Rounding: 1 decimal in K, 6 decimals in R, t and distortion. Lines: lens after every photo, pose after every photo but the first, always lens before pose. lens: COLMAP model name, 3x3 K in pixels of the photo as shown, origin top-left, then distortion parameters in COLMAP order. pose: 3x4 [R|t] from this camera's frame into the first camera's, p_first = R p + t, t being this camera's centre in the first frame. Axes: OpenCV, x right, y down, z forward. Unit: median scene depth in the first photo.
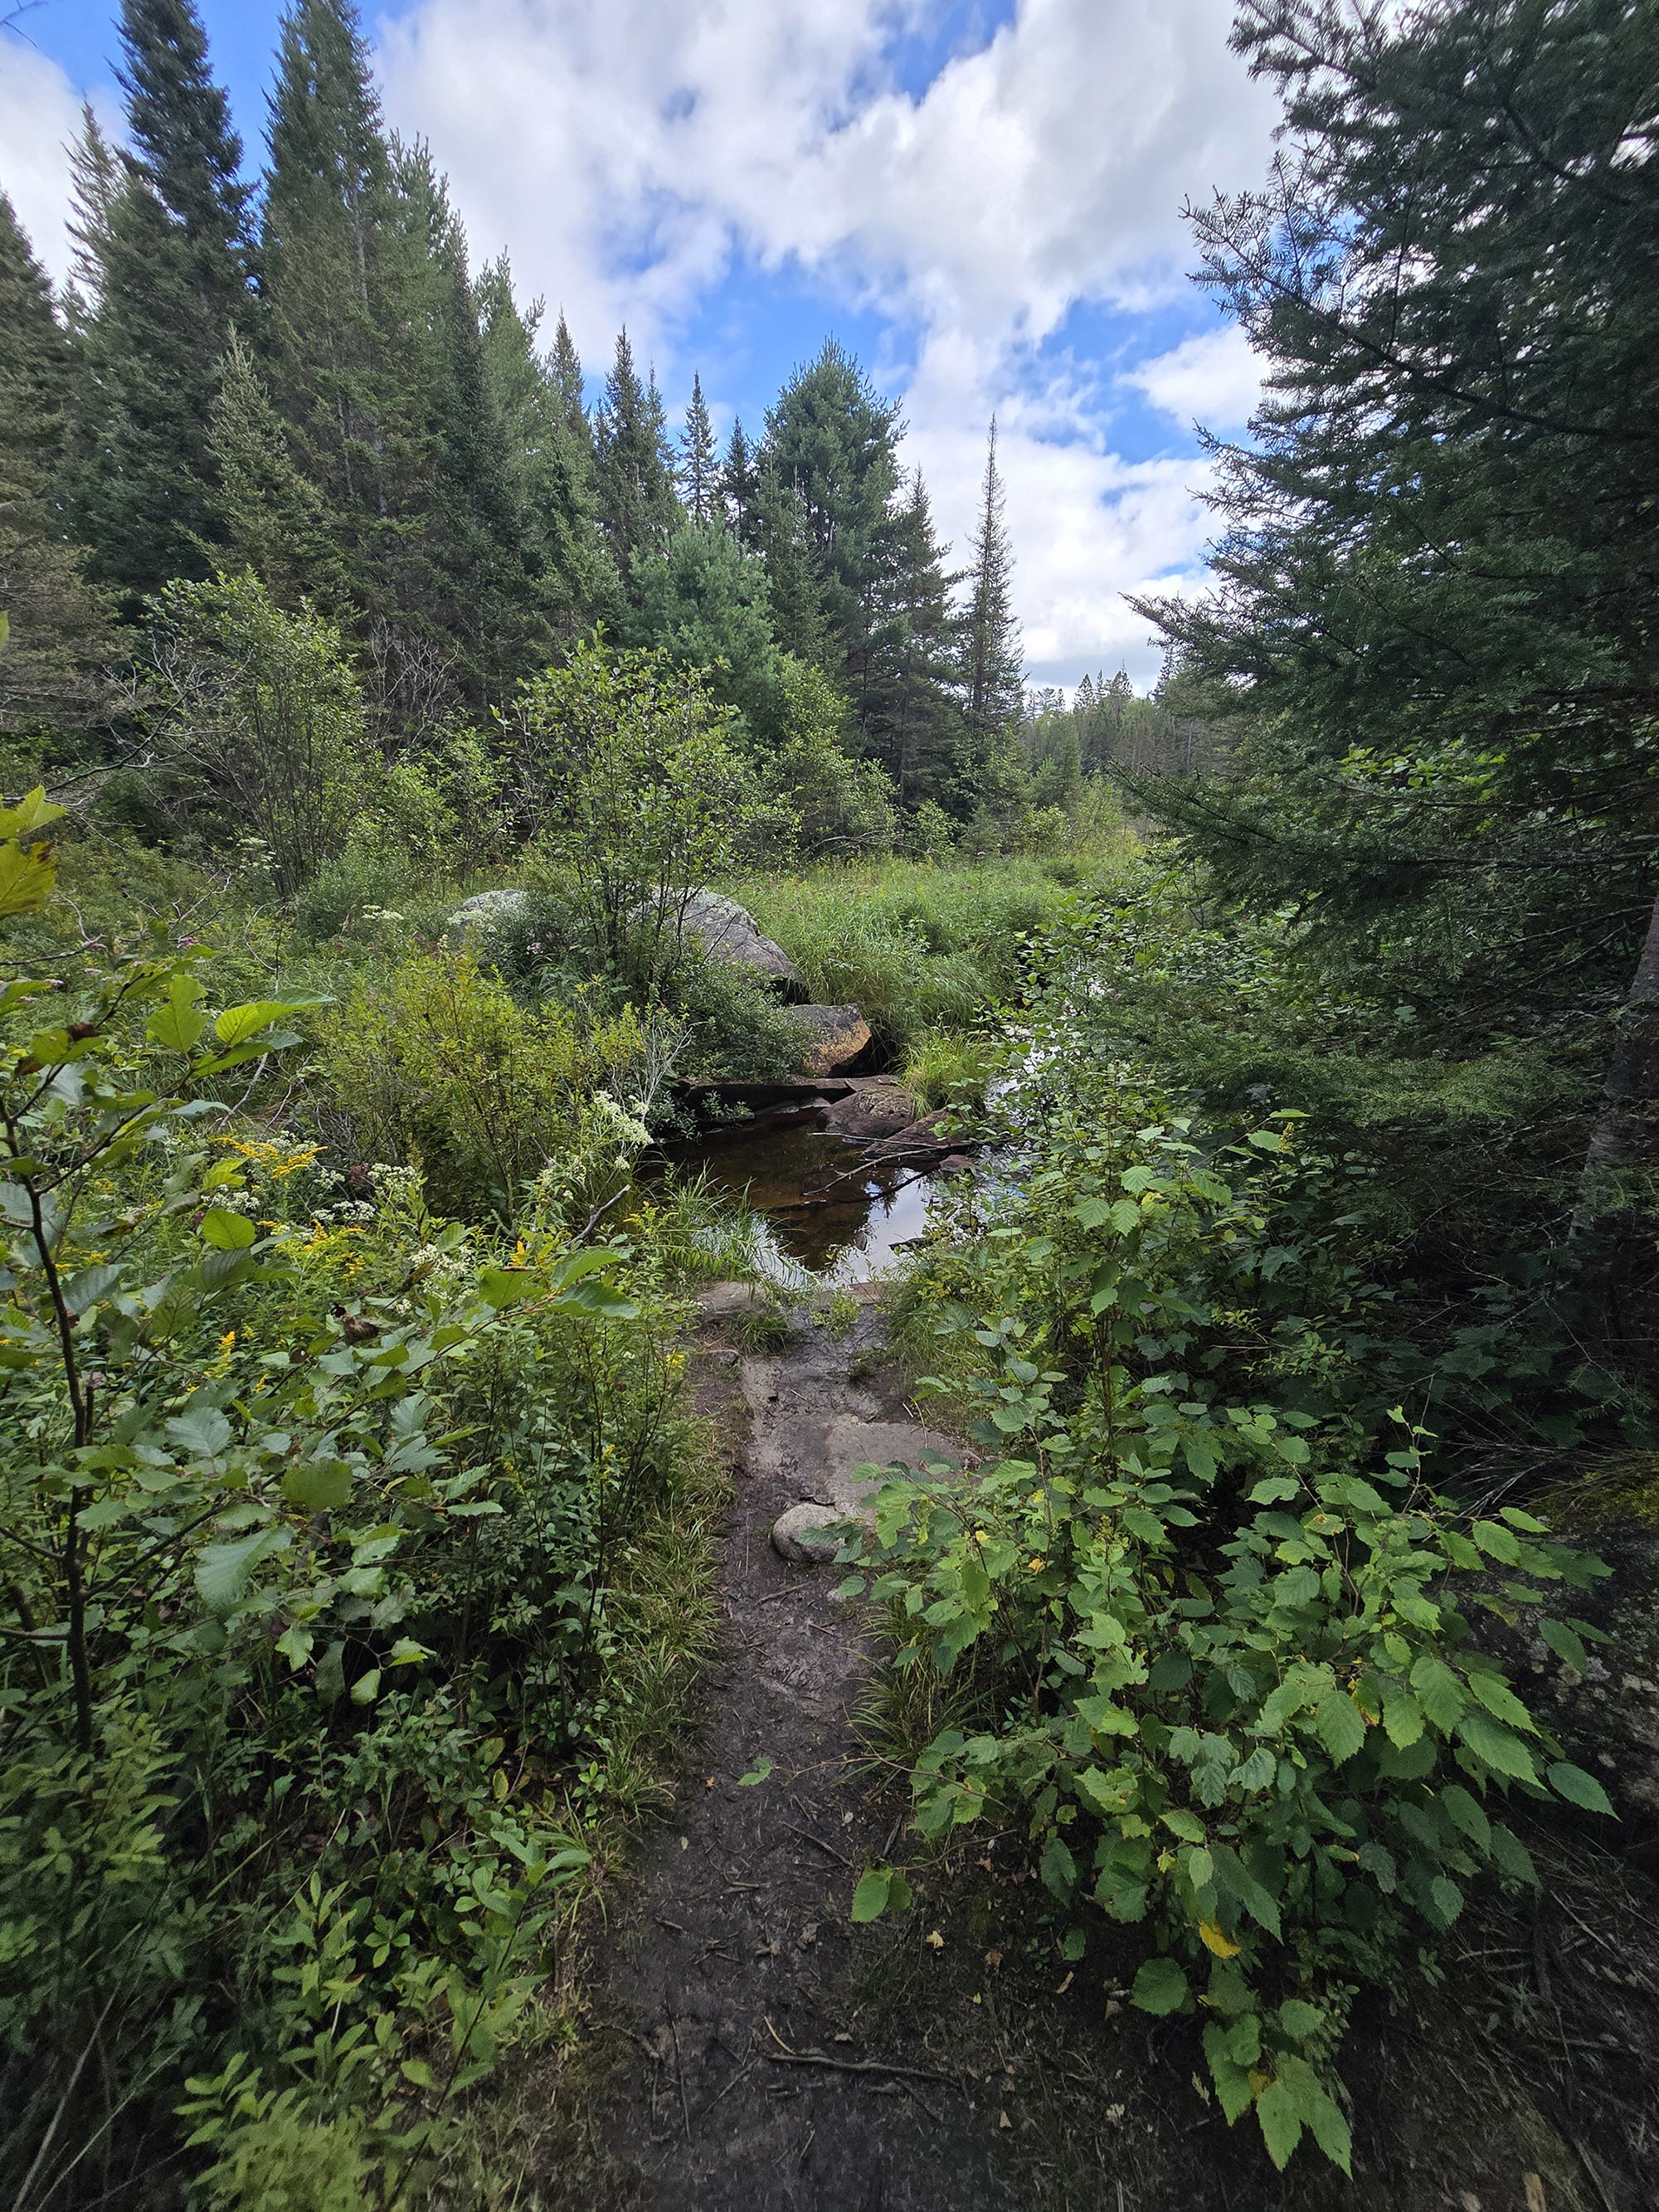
lens RADIAL K [[897.2, 0, 821.9], [0, 897.2, 1089.7], [0, 0, 1]] dist [-0.003463, 0.000132]
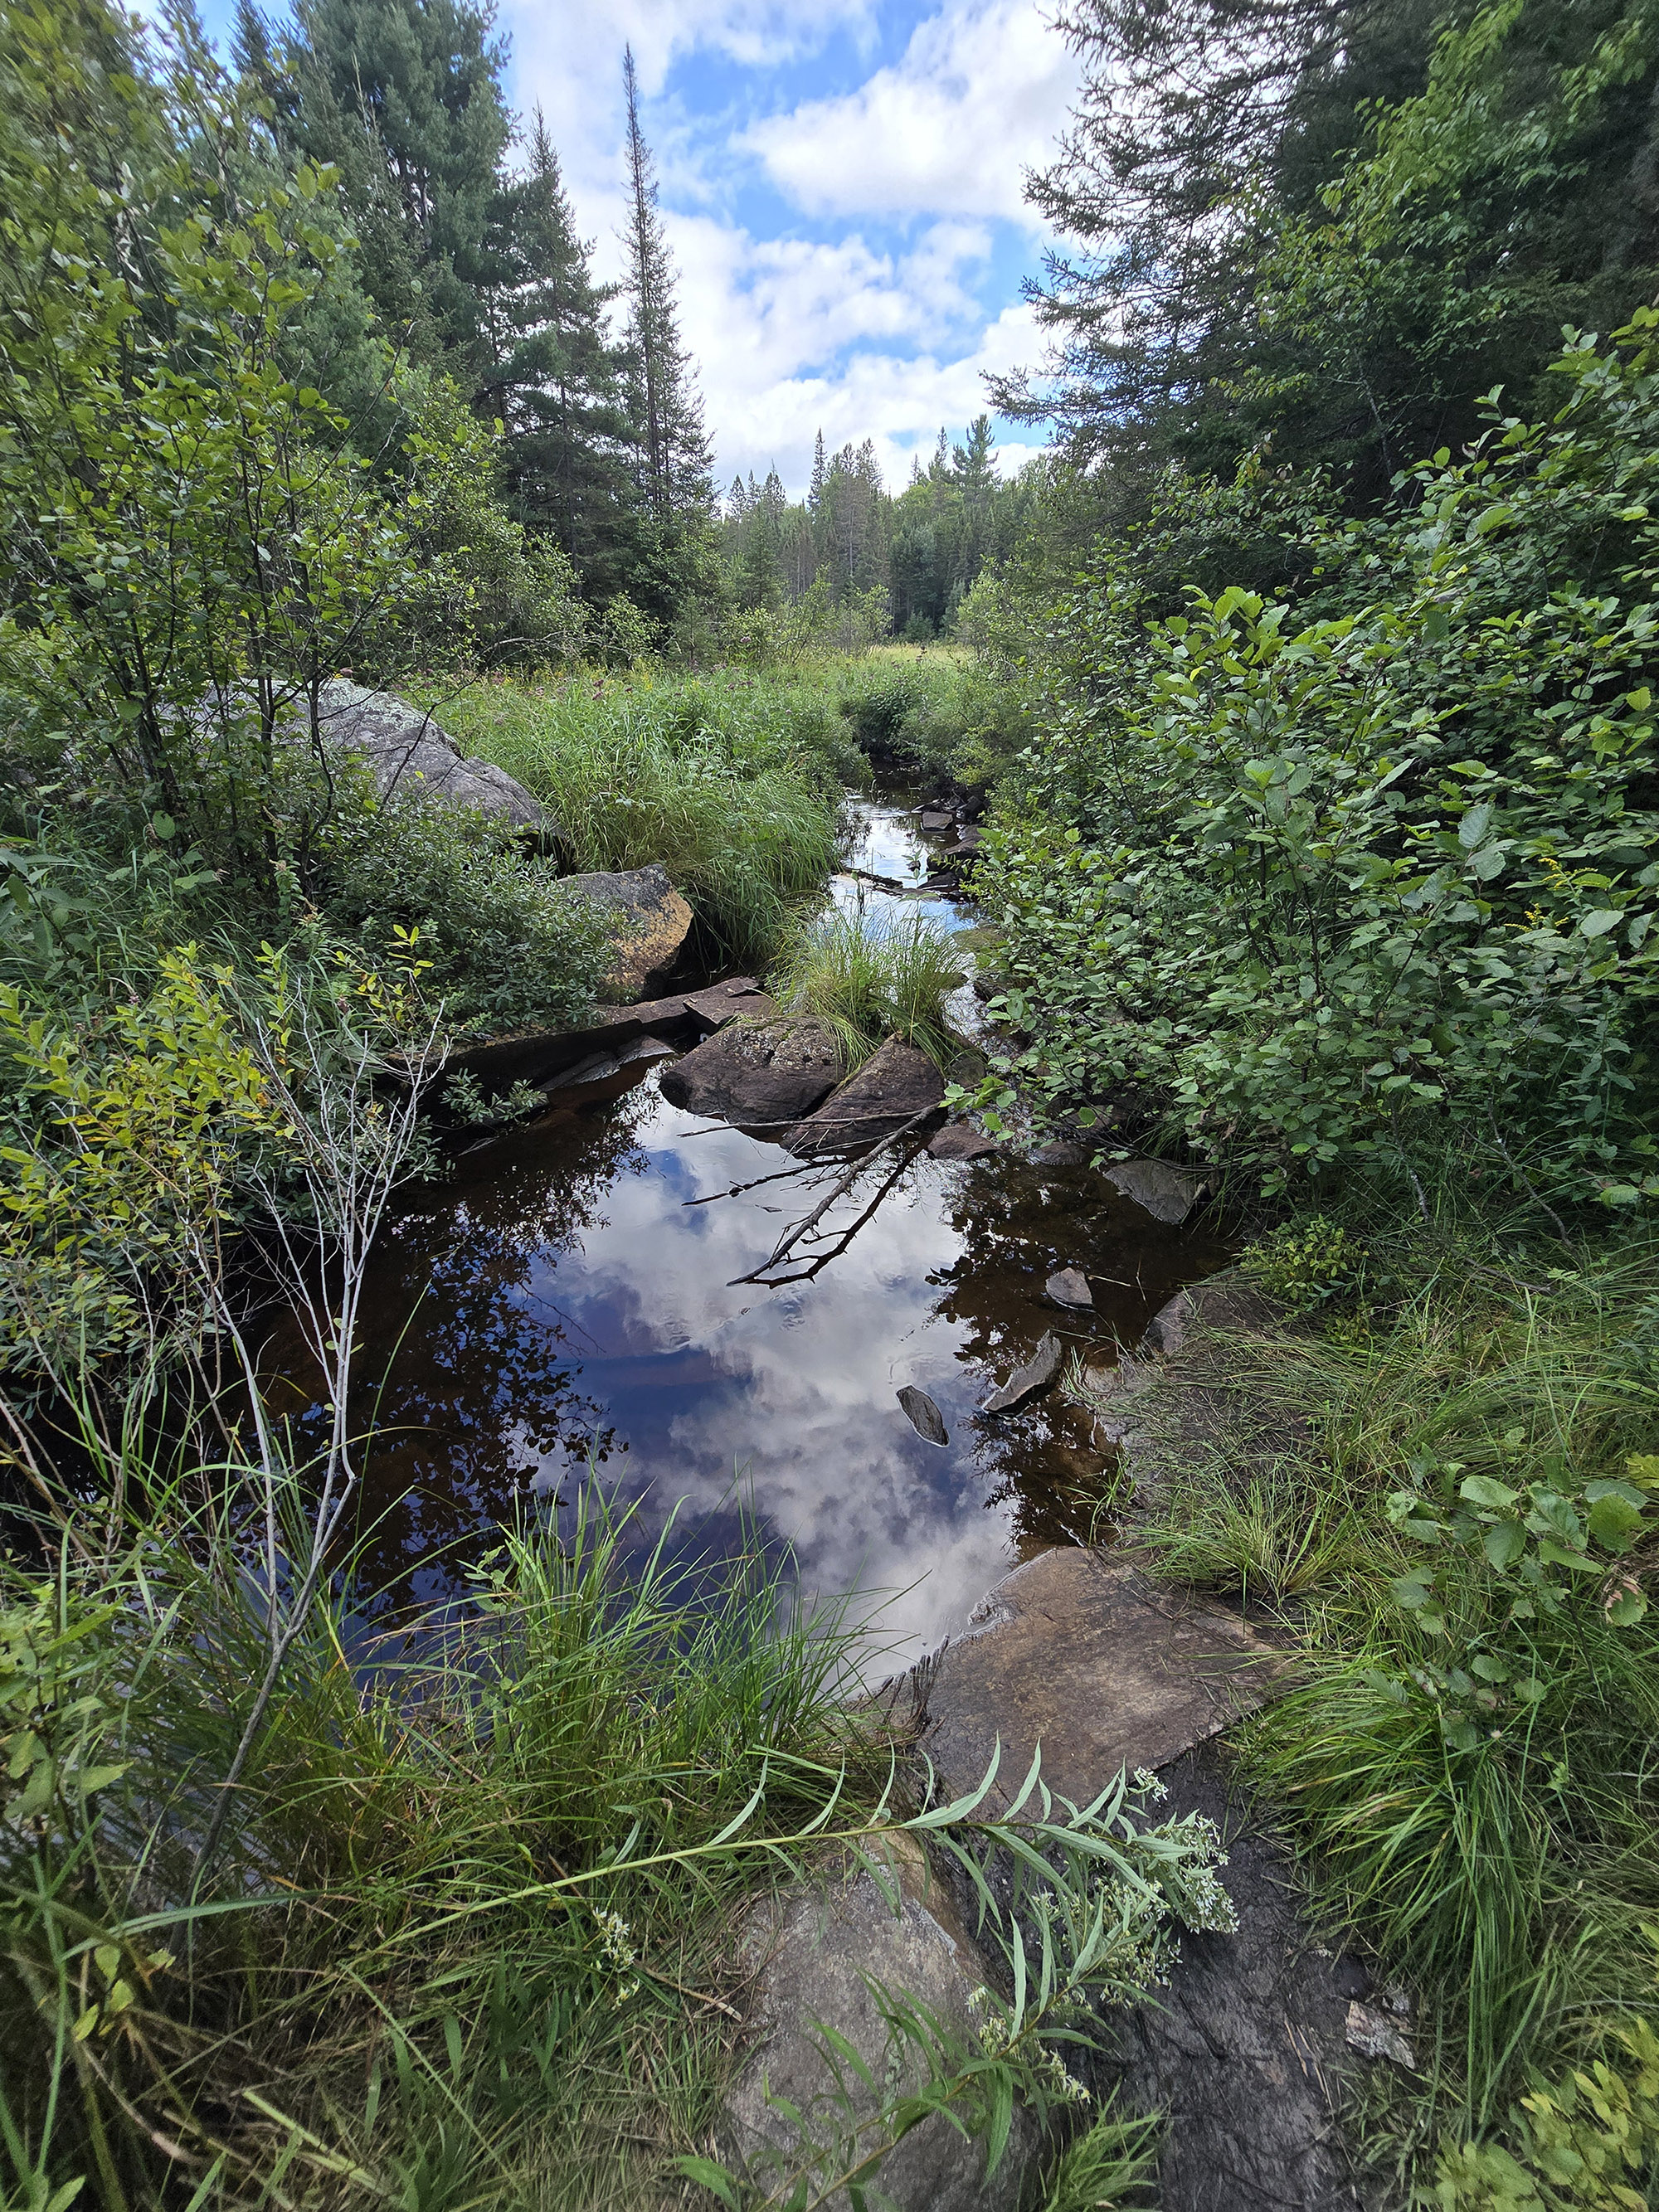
lens RADIAL K [[897.2, 0, 821.9], [0, 897.2, 1089.7], [0, 0, 1]] dist [-0.003463, 0.000132]
pose [[0.940091, -0.161249, 0.300380, -0.023923], [0.109285, 0.977112, 0.182505, -0.016313], [-0.322934, -0.138745, 0.936196, 0.132700]]
